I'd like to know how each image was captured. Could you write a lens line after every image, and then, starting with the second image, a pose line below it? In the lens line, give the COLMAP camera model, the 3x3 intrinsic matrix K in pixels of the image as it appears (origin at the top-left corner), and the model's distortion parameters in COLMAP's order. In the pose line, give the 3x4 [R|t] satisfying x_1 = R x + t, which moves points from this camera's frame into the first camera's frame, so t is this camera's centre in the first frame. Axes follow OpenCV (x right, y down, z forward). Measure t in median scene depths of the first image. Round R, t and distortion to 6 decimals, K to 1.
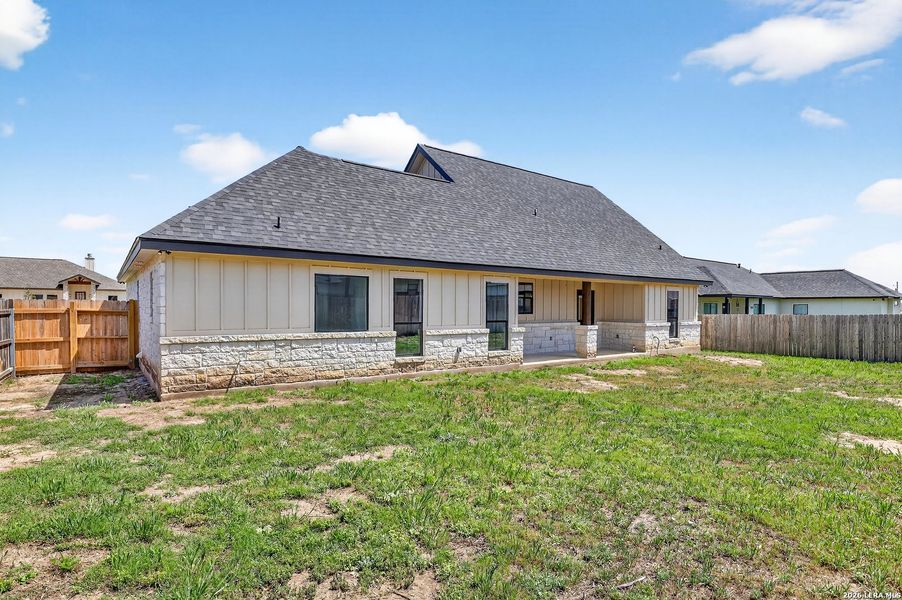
lens RADIAL K [[457.2, 0, 452.4], [0, 457.2, 302.2], [0, 0, 1]] dist [-0.024815, -0.000006]
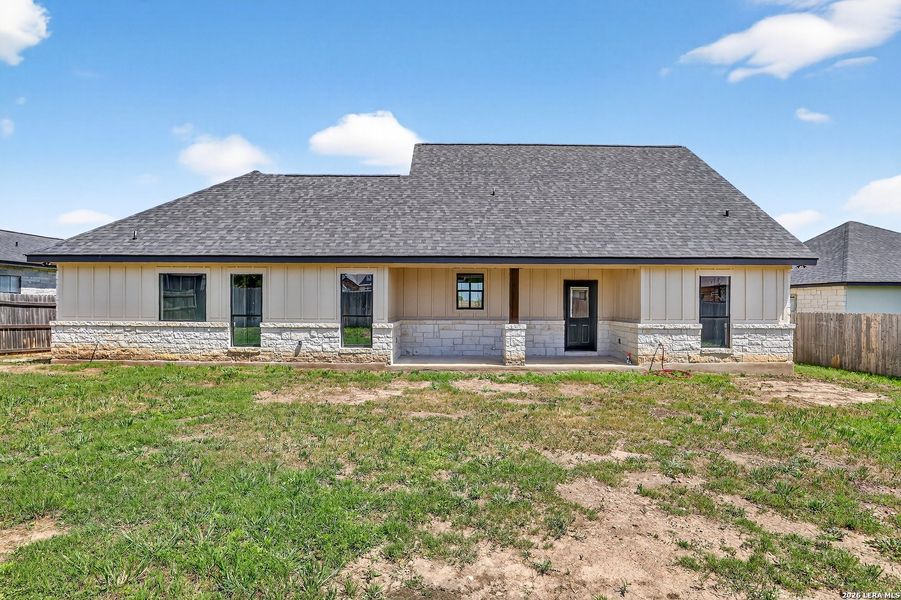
lens RADIAL K [[373.4, 0, 450.5], [0, 373.4, 300.0], [0, 0, 1]] dist [-0.021018, -0.000178]
pose [[0.815969, -0.003131, -0.578087, 0.784507], [0.005915, 0.999978, 0.002933, 0.009359], [0.578066, -0.005813, 0.815970, 0.554526]]
